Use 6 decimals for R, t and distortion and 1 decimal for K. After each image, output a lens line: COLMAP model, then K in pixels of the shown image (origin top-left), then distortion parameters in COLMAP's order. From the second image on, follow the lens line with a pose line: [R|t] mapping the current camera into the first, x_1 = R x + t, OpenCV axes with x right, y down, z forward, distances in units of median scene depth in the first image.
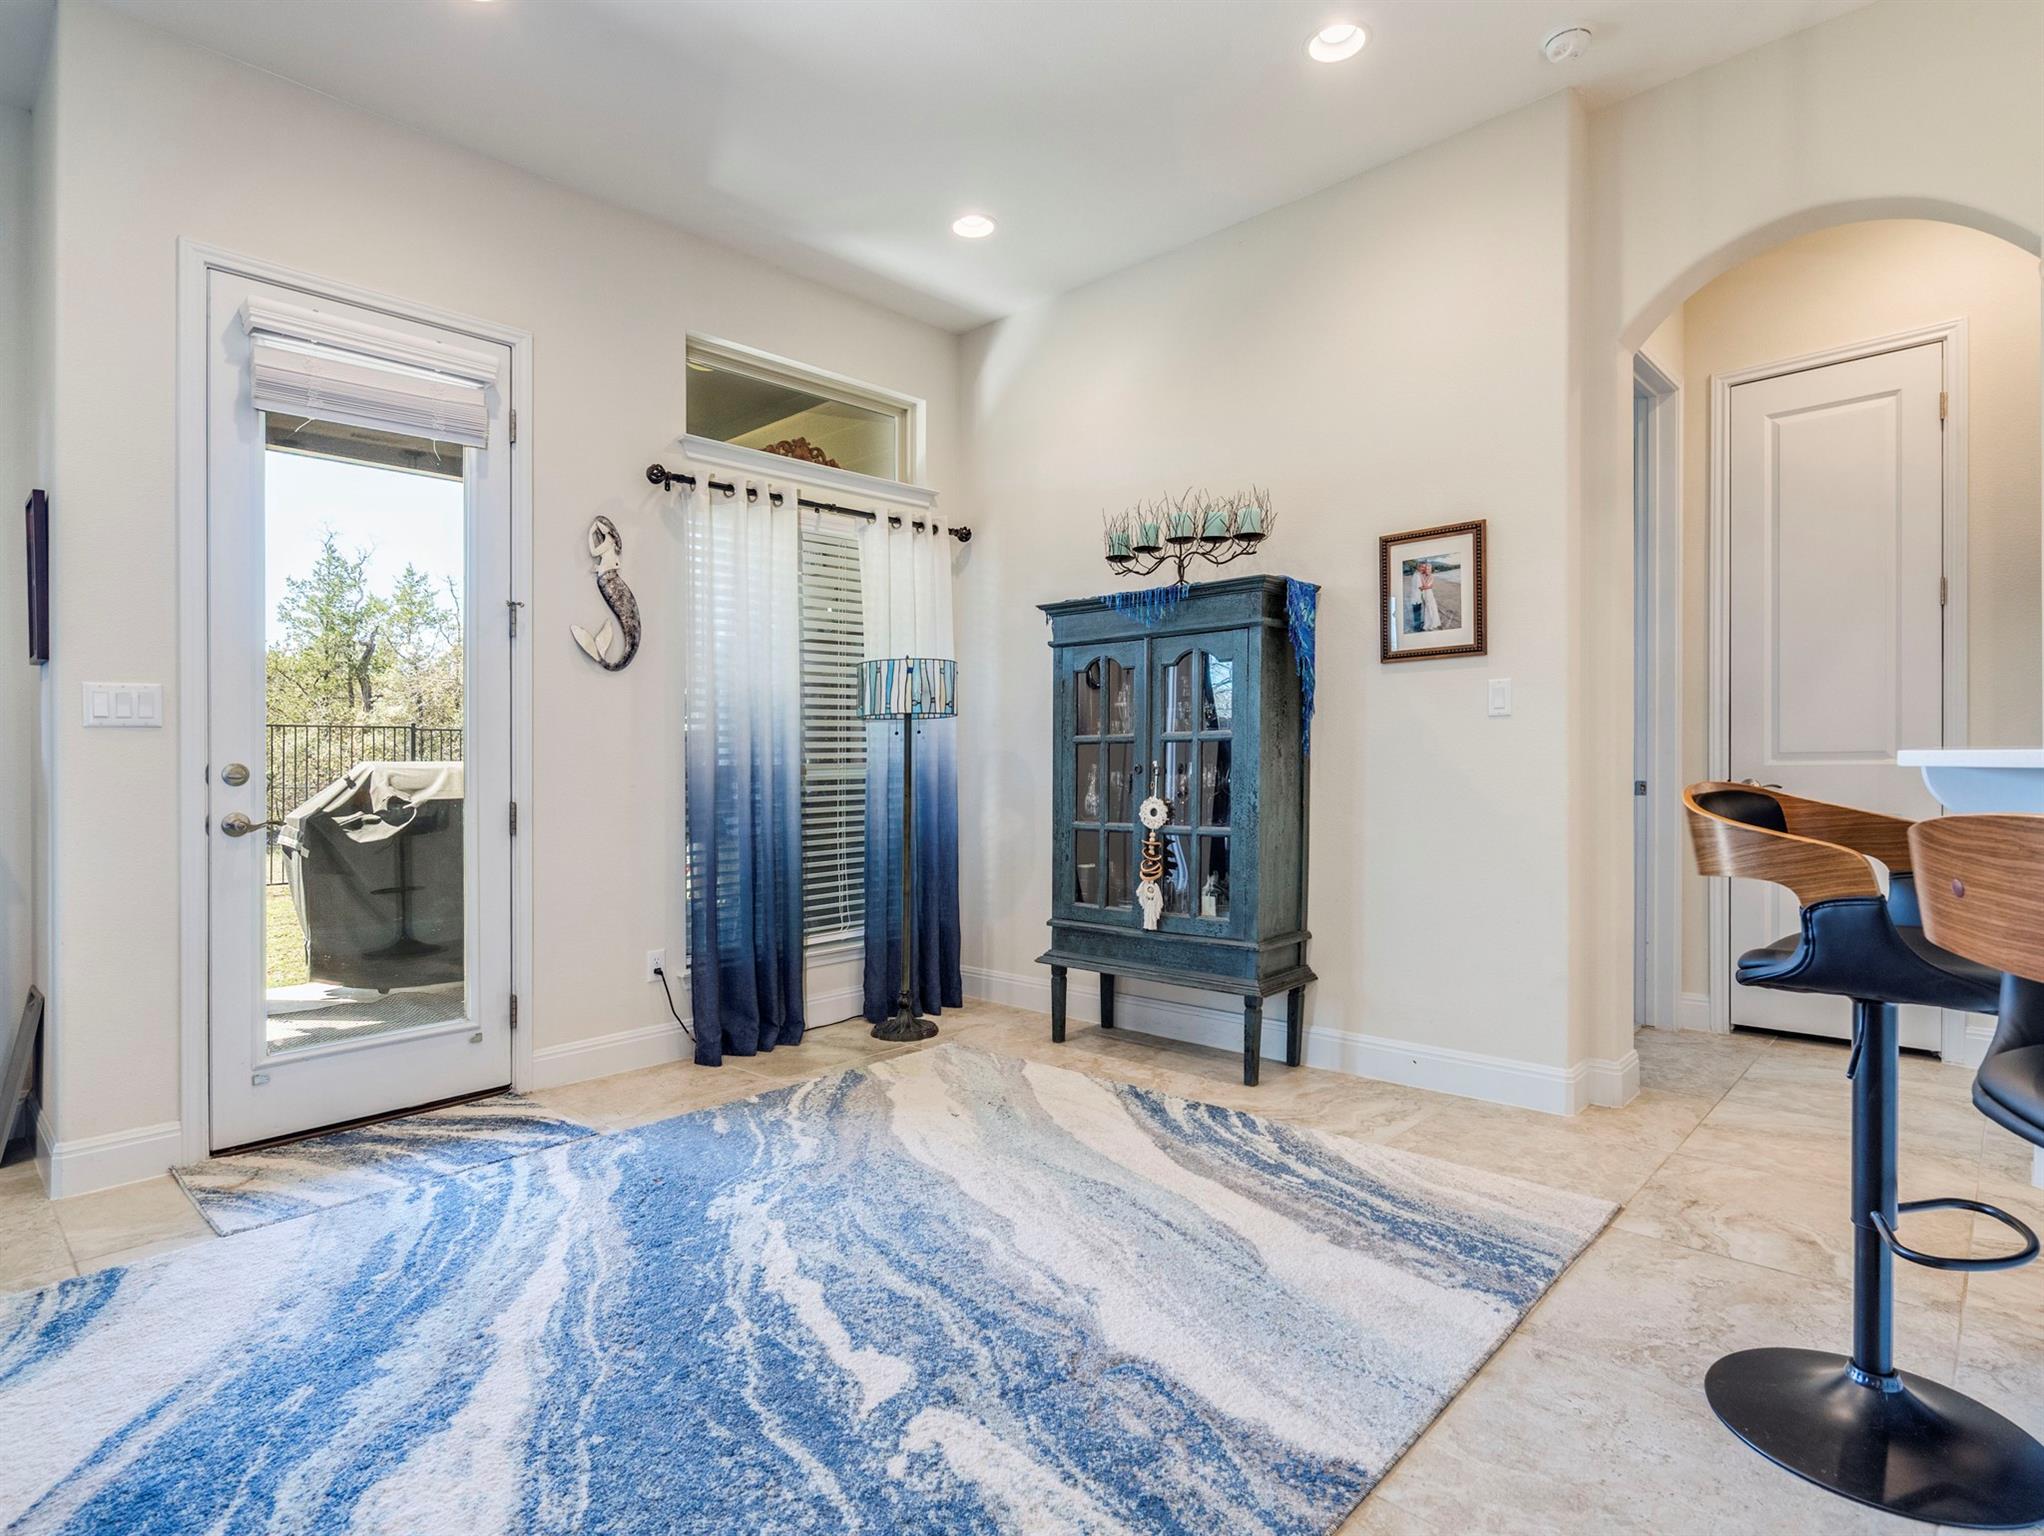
lens RADIAL K [[1070.6, 0, 1022.0], [0, 1070.6, 768.0], [0, 0, 1]] dist [-0.007142, 0.000997]
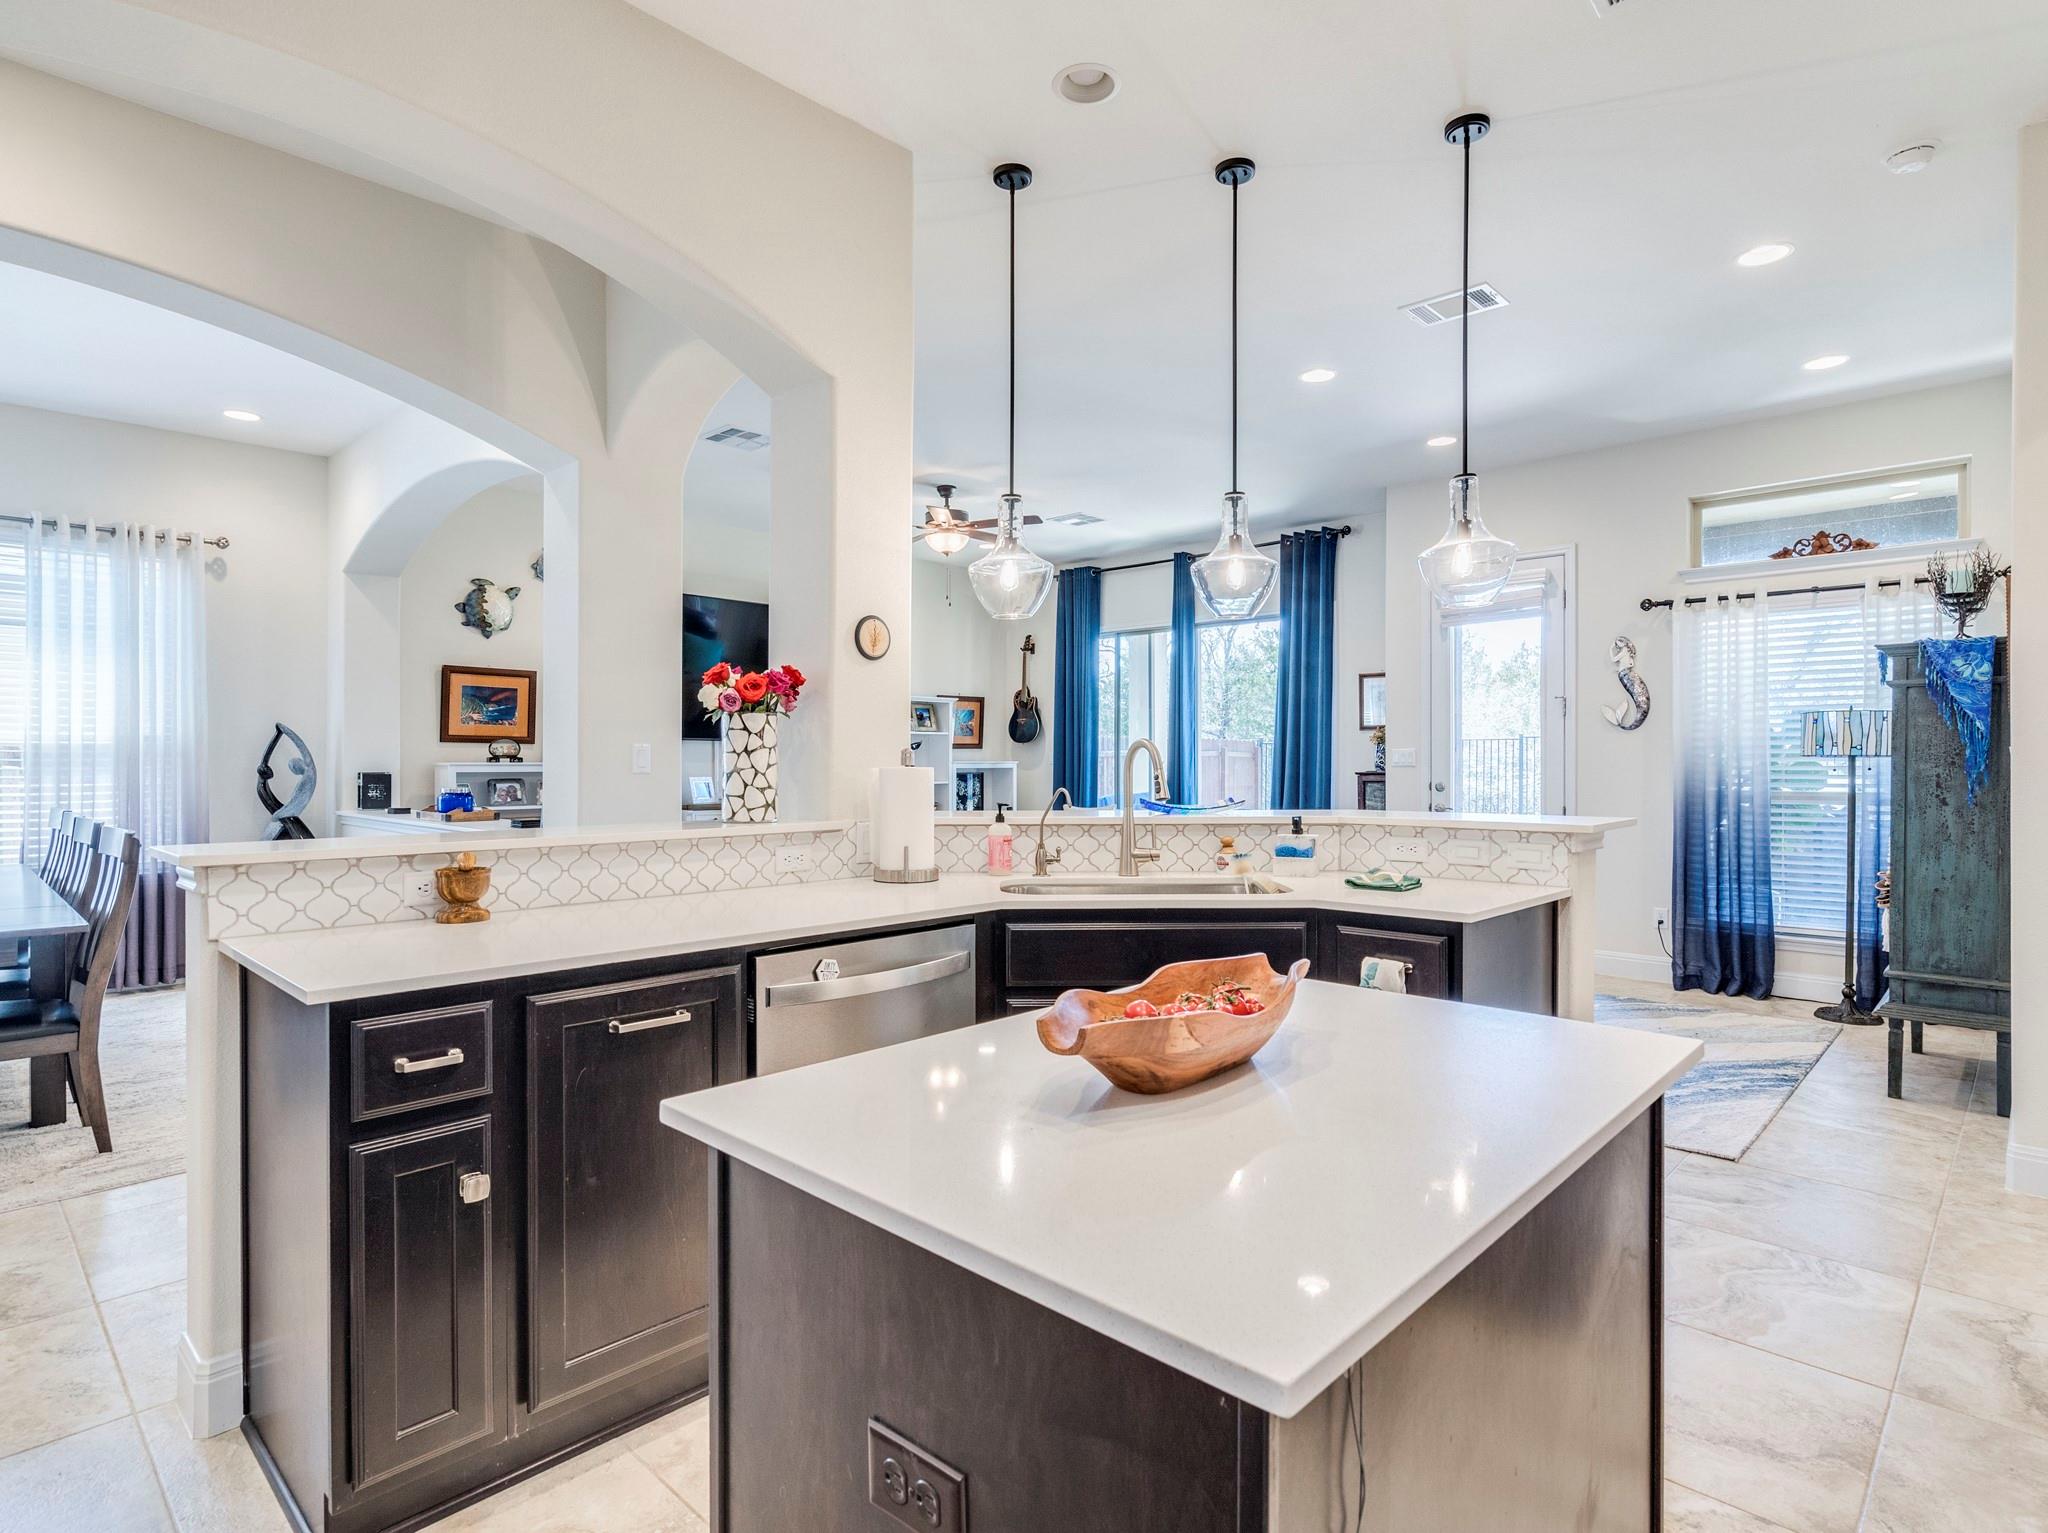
lens RADIAL K [[1076.6, 0, 1025.8], [0, 1076.6, 751.1], [0, 0, 1]] dist [-0.005348, 0.000823]
pose [[0.000394, 0.006549, -0.999978, 1.293184], [-0.008010, 0.999946, 0.006546, -0.063573], [0.999968, 0.008007, 0.000447, 0.087612]]
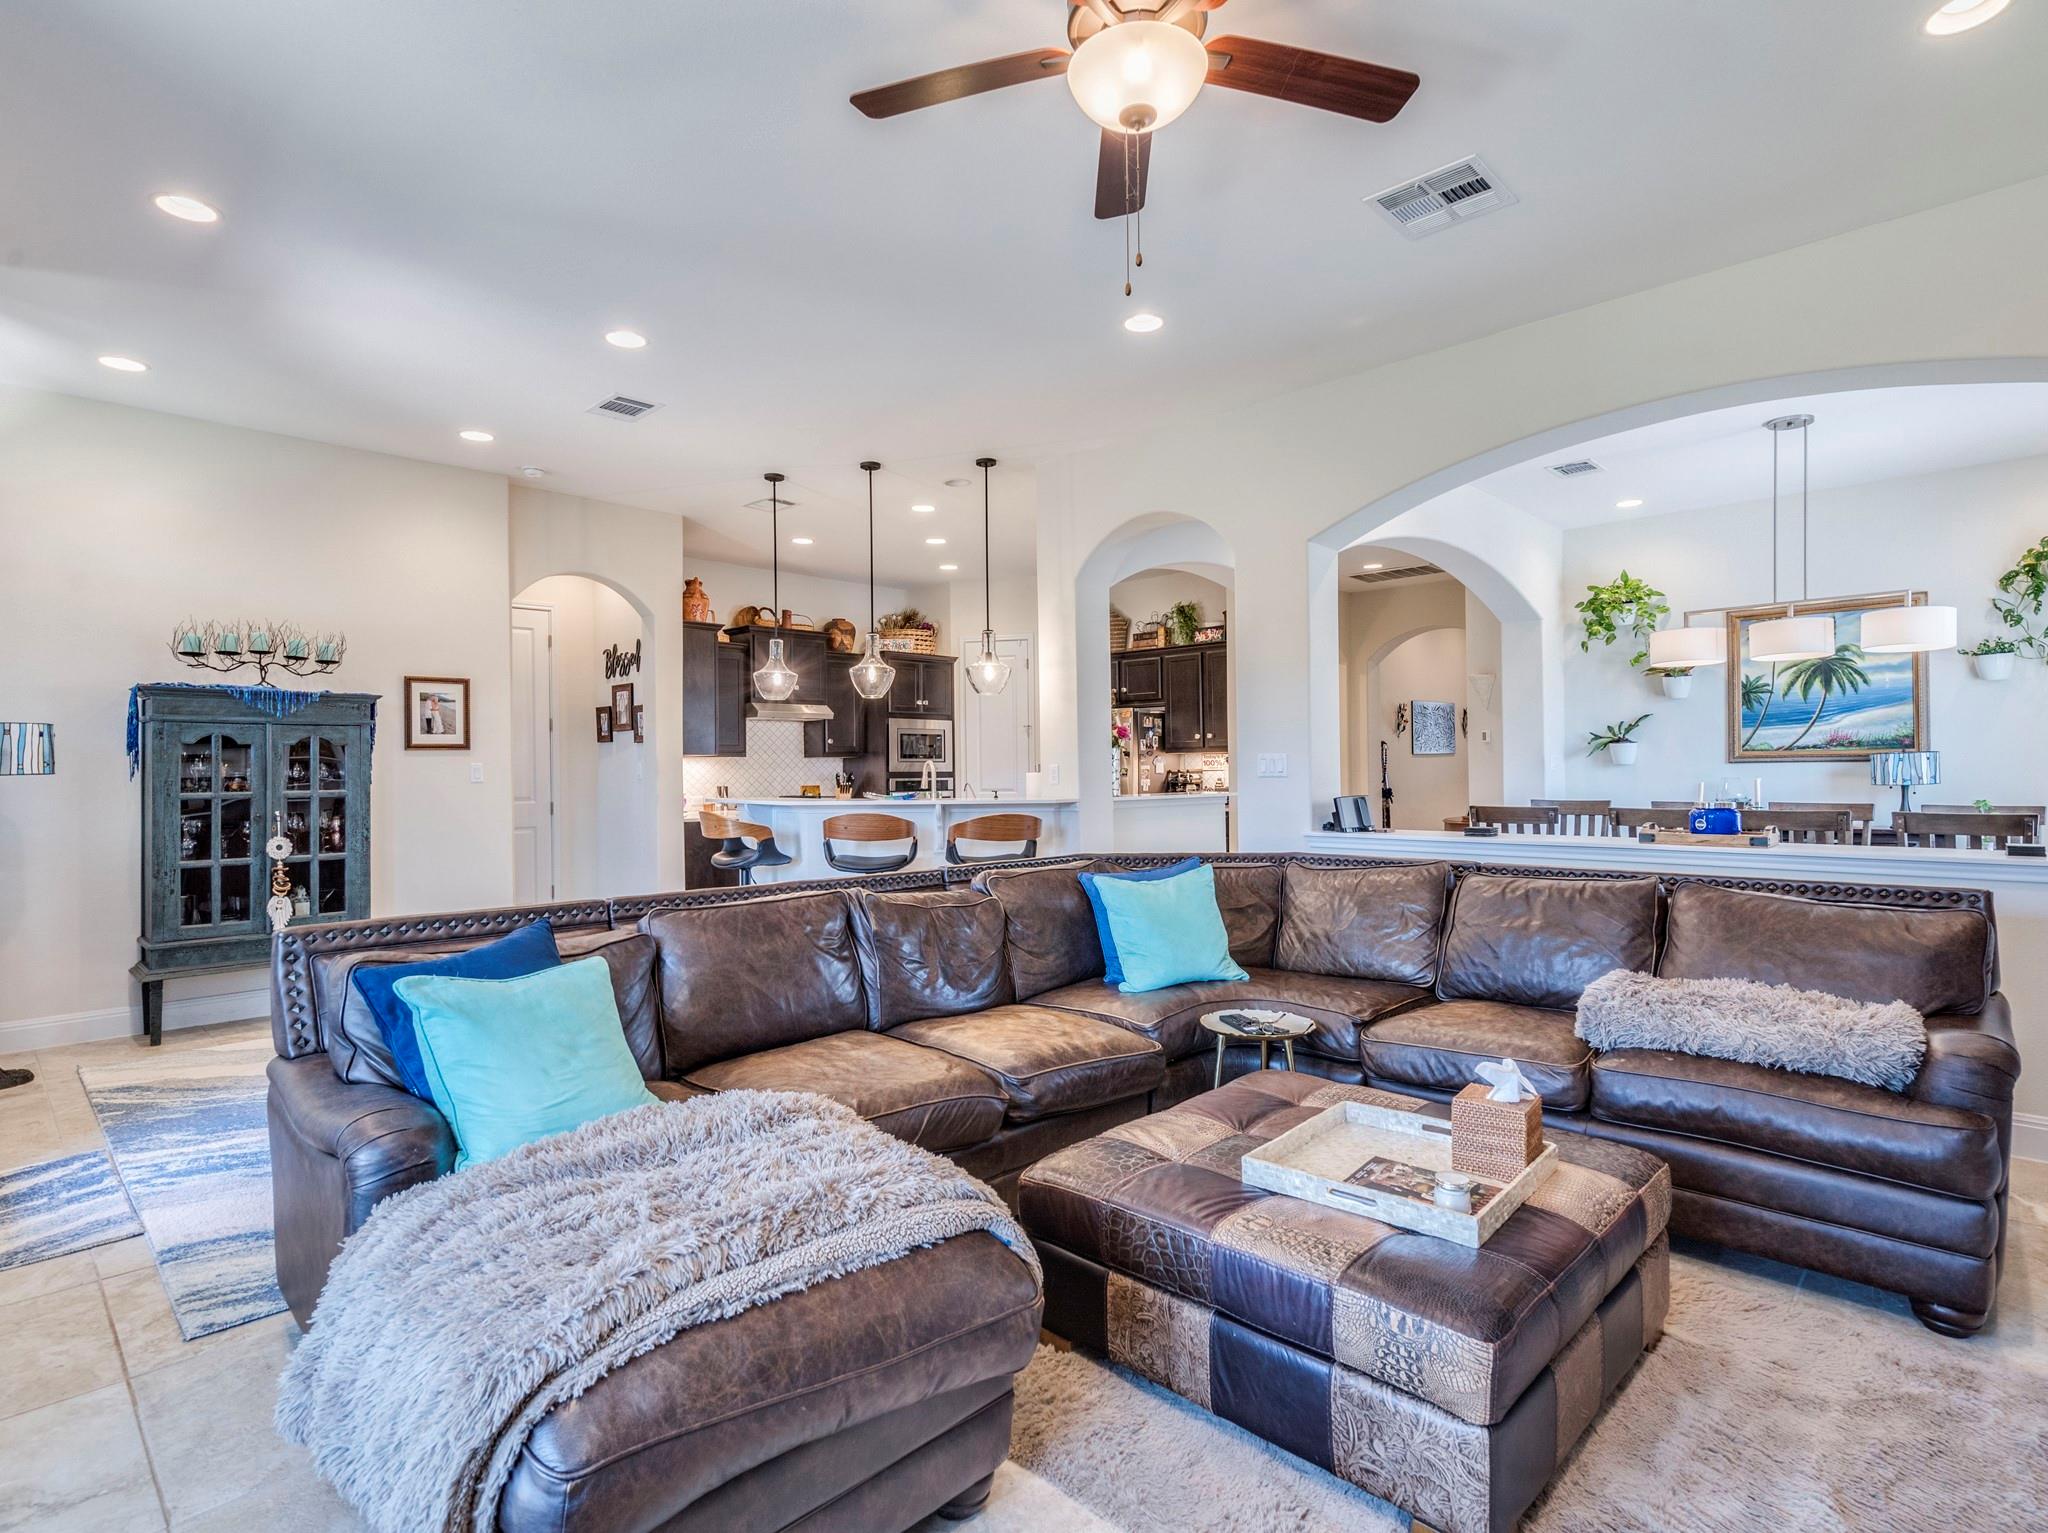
lens RADIAL K [[1035.1, 0, 1018.5], [0, 1035.1, 769.3], [0, 0, 1]] dist [-0.002796, 0.000388]
pose [[0.014383, 0.012489, 0.999819, -1.263640], [0.015905, 0.999793, -0.012717, -0.029932], [-0.999770, 0.016085, 0.014181, 0.000734]]
